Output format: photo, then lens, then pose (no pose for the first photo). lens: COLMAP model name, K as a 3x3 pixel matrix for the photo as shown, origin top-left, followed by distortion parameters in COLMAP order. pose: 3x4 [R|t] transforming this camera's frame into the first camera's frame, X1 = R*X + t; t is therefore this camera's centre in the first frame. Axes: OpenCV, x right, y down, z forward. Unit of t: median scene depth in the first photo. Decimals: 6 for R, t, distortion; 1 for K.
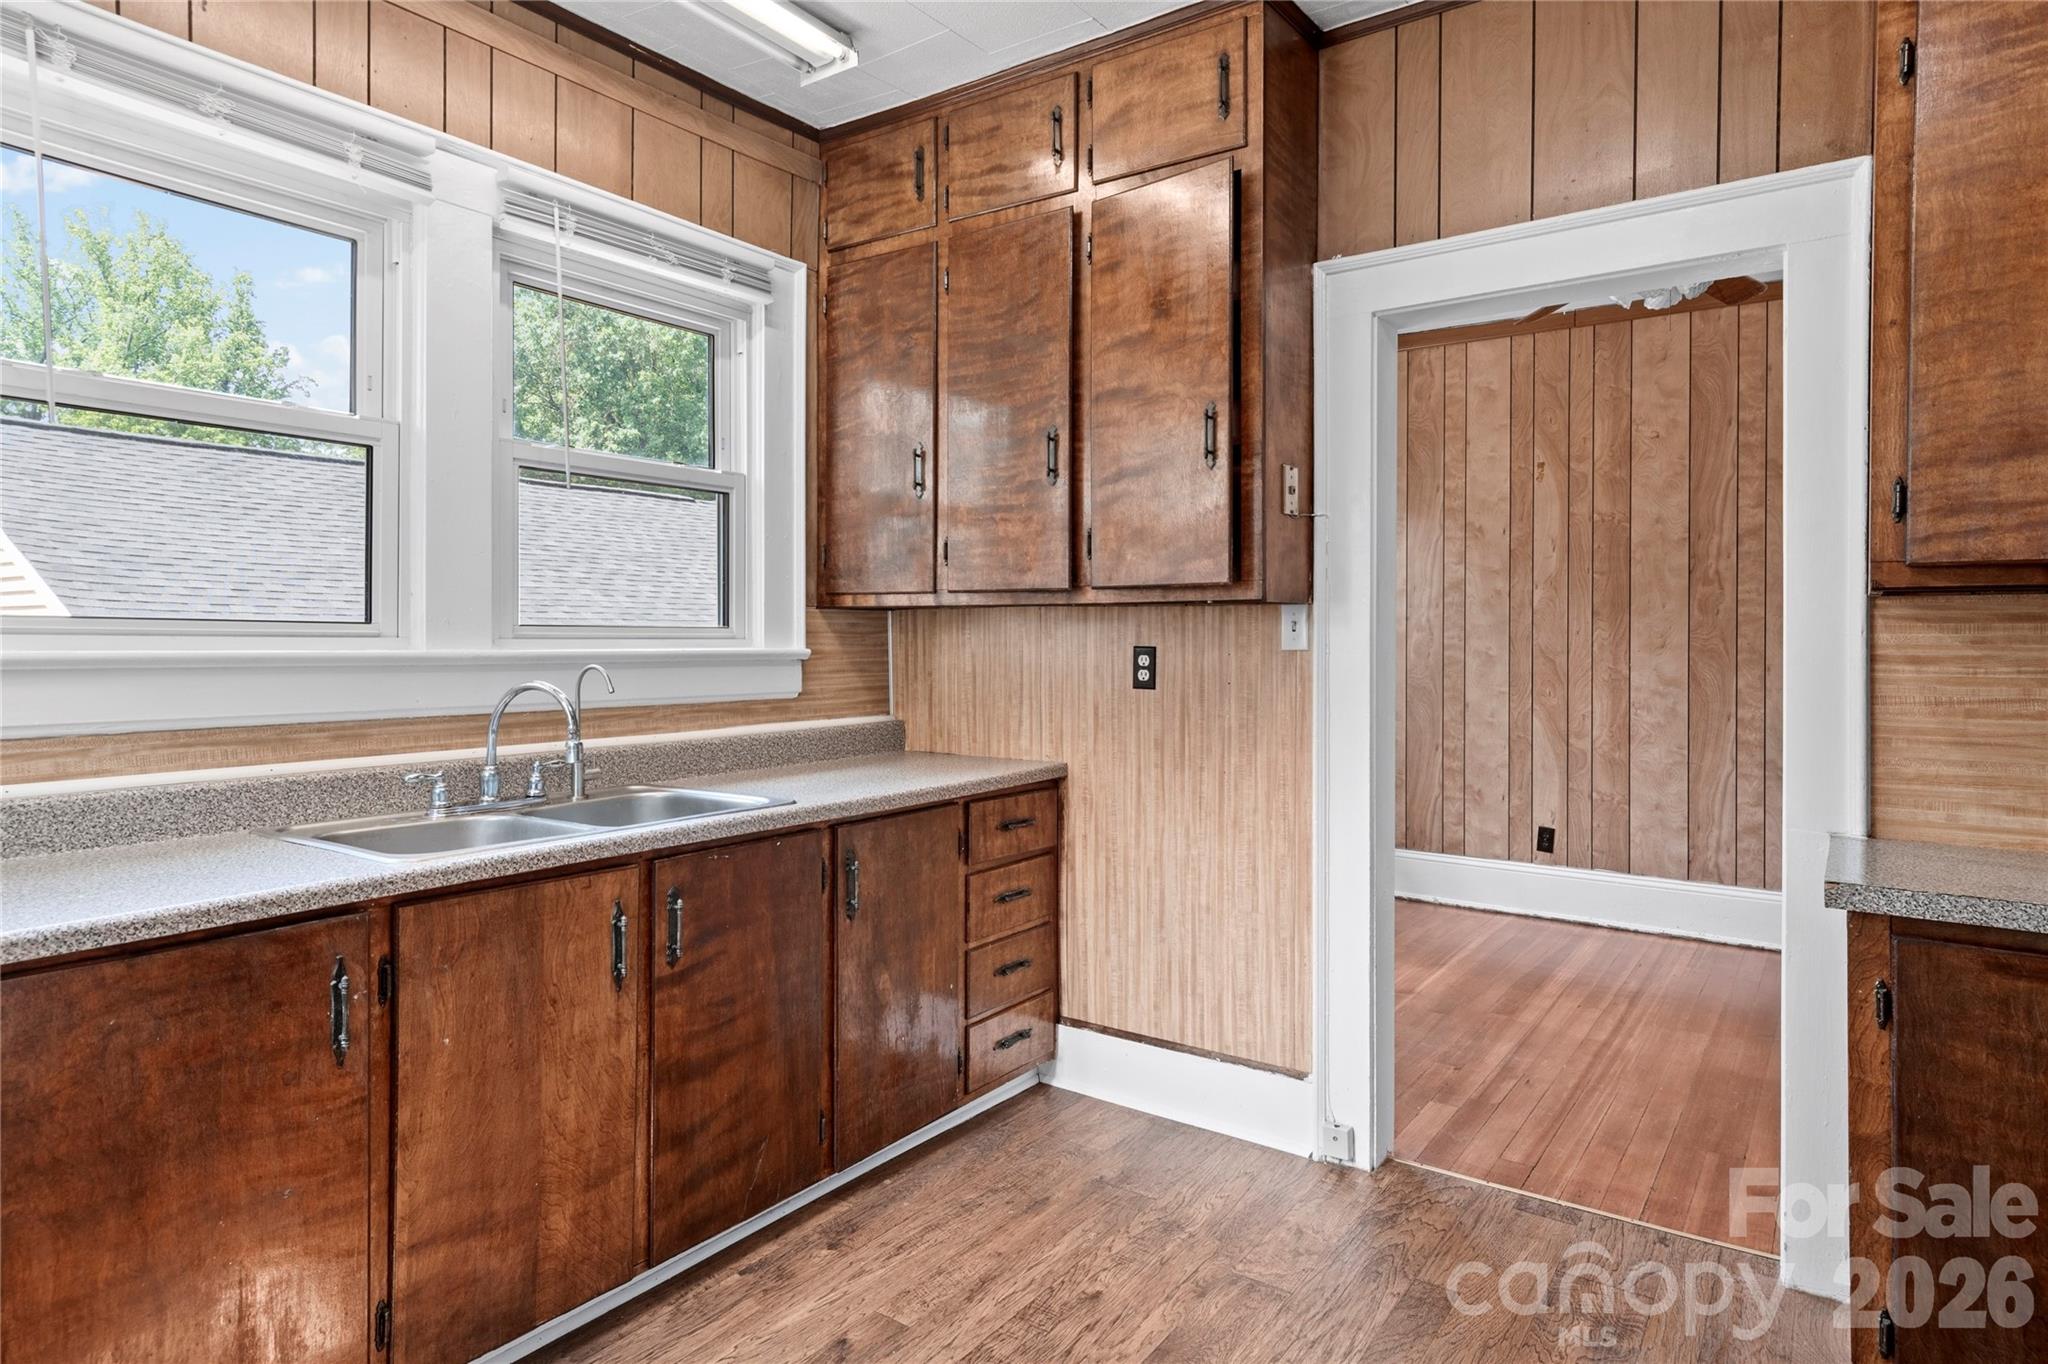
lens RADIAL K [[1166.0, 0, 1057.1], [0, 1166.0, 637.4], [0, 0, 1]] dist [0.010588, -0.000257]
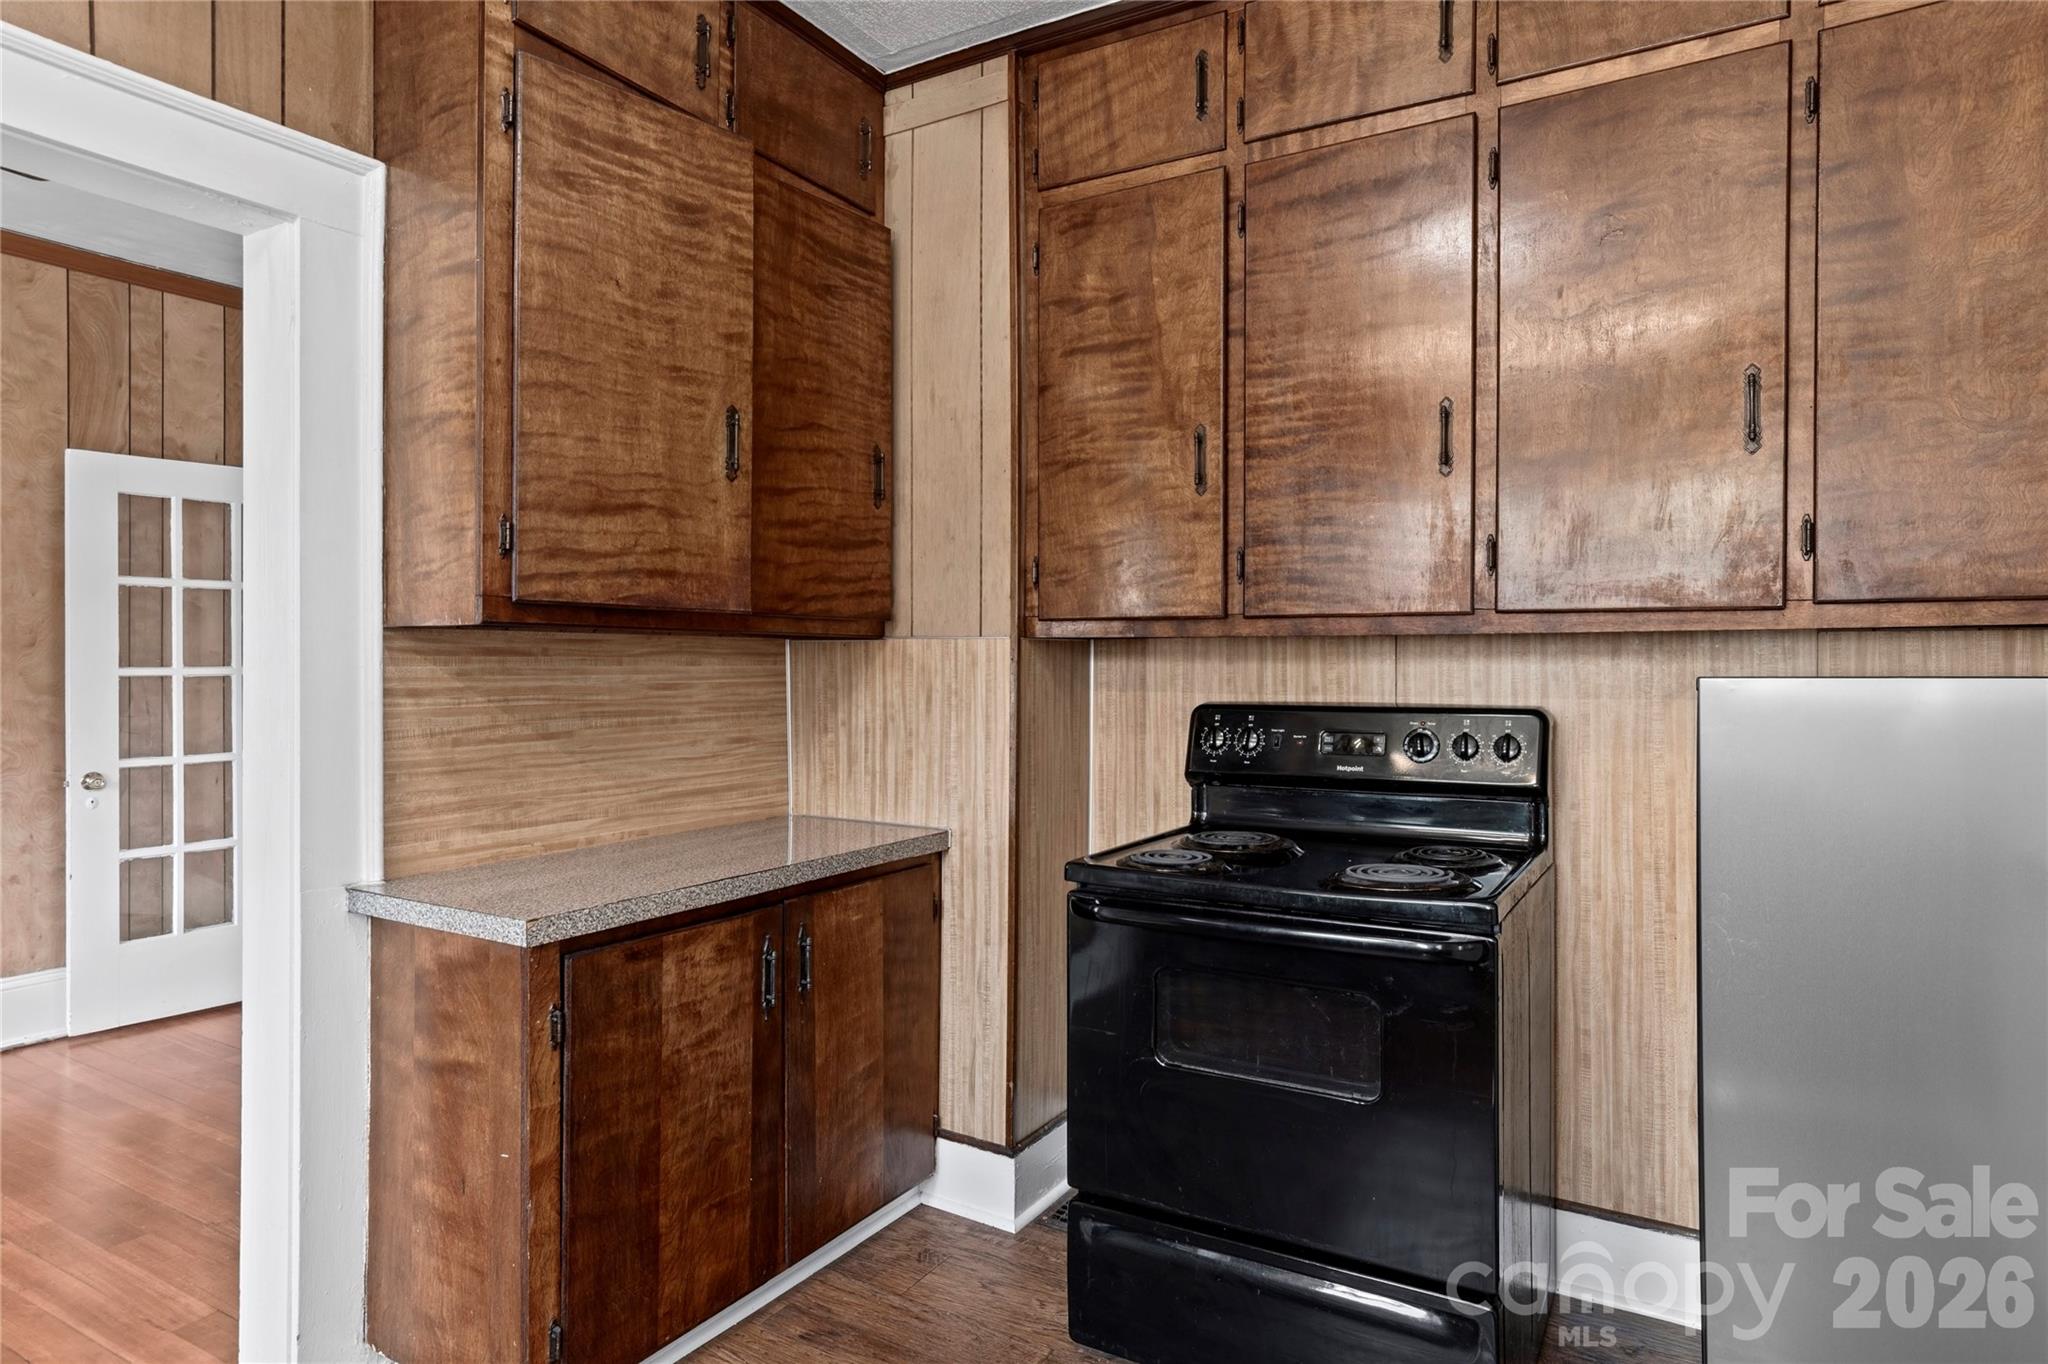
lens RADIAL K [[1166.0, 0, 1049.5], [0, 1166.0, 654.9], [0, 0, 1]] dist [0.010588, -0.000257]
pose [[-0.079642, 0.004489, 0.996813, -0.300976], [-0.003221, 0.999983, -0.004761, -0.009728], [-0.996818, -0.003590, -0.079627, 0.548909]]
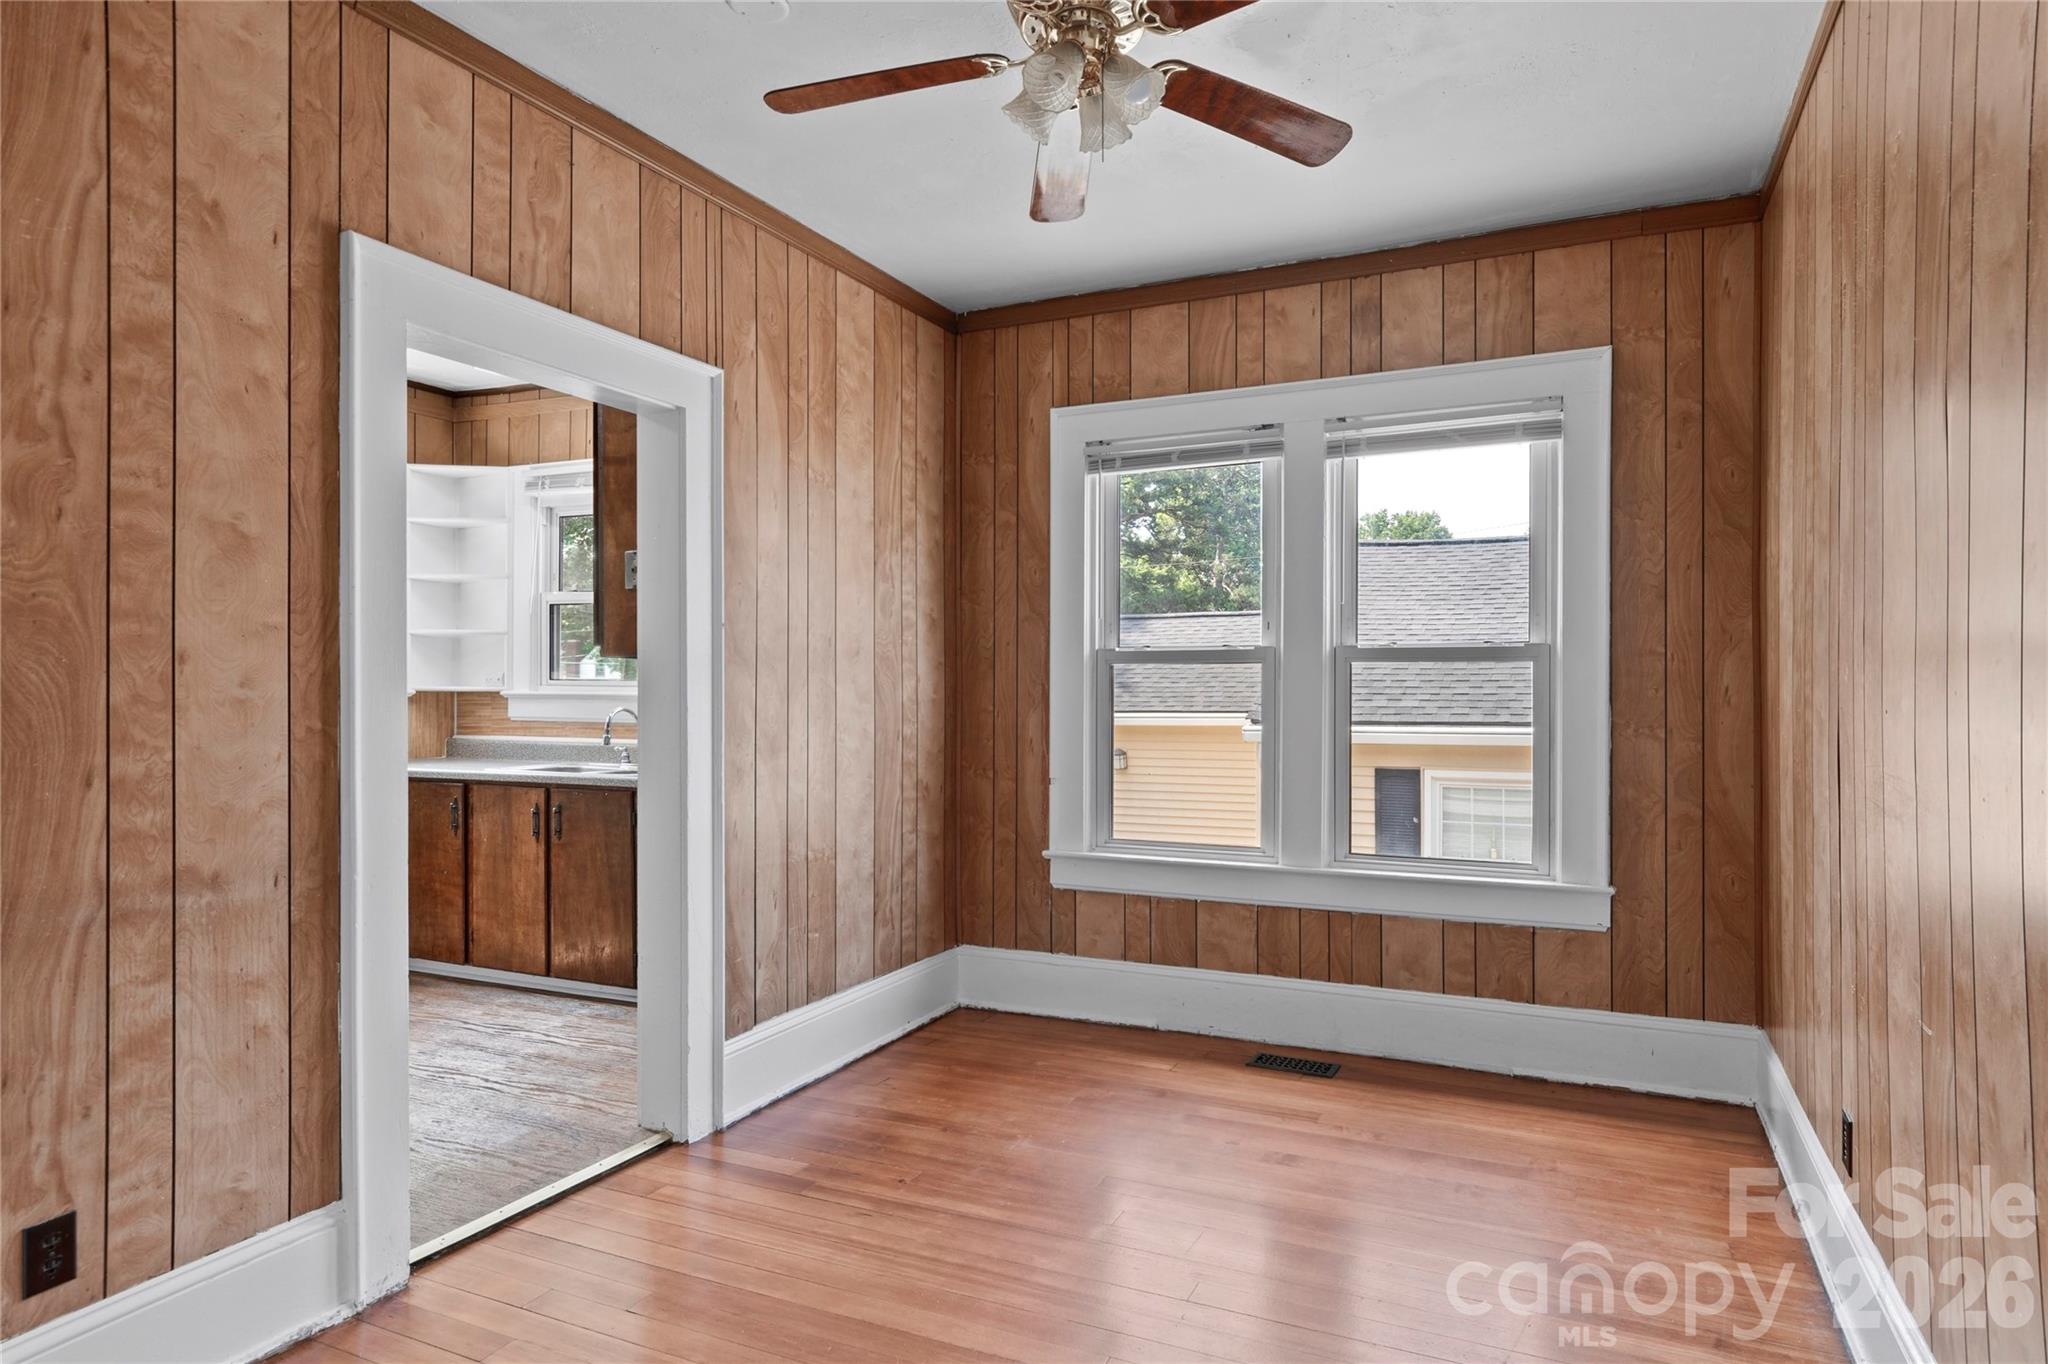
lens RADIAL K [[1166.0, 0, 1038.6], [0, 1166.0, 686.2], [0, 0, 1]] dist [0.010588, -0.000257]
pose [[0.159536, -0.007407, -0.987164, 2.005424], [0.001749, 0.999972, -0.007220, 0.019012], [0.987191, -0.000575, 0.159545, 1.596575]]
